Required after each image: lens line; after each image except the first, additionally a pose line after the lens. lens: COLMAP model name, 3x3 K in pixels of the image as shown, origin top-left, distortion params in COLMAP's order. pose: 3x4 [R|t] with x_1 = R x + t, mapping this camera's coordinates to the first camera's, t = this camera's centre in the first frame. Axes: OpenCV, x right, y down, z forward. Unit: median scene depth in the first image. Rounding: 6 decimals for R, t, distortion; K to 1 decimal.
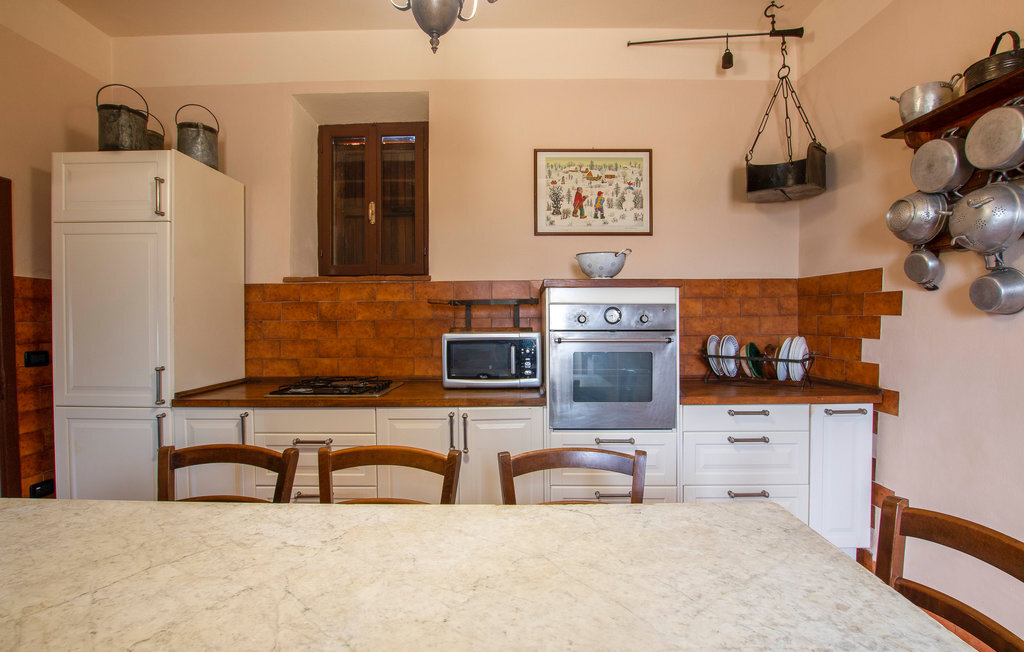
lens RADIAL K [[473.6, 0, 512.3], [0, 473.6, 330.5], [0, 0, 1]] dist [-0.032914, 0.000431]
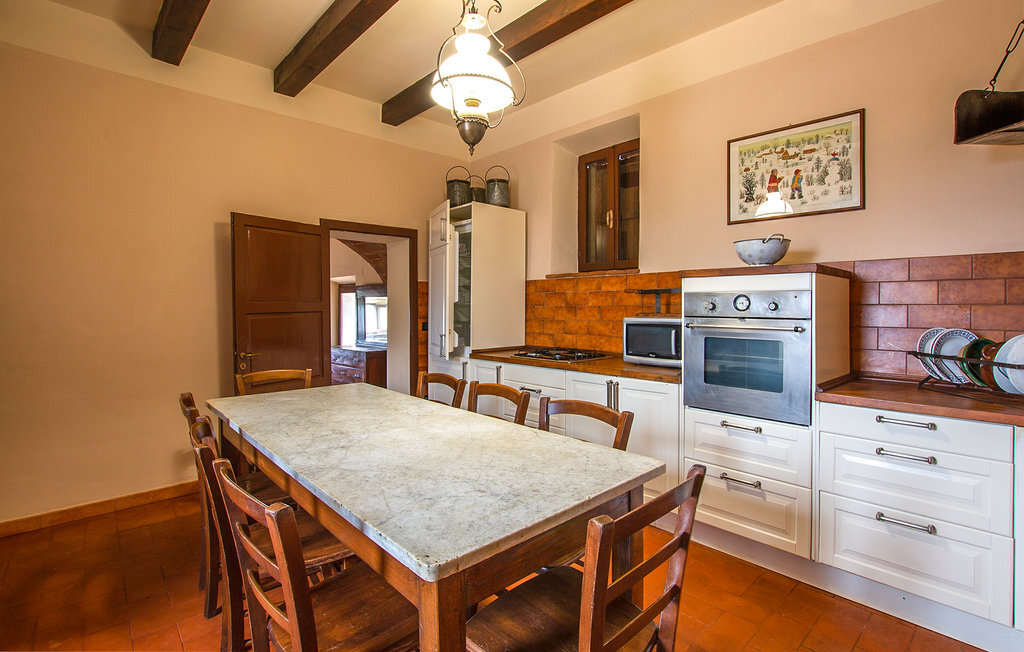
lens RADIAL K [[483.1, 0, 515.3], [0, 483.1, 315.3], [0, 0, 1]] dist [-0.026383, 0.000706]
pose [[0.686935, 0.019507, -0.726457, 0.494179], [-0.021089, 0.999754, 0.006904, -0.001960], [0.726413, 0.010578, 0.687177, -0.049712]]
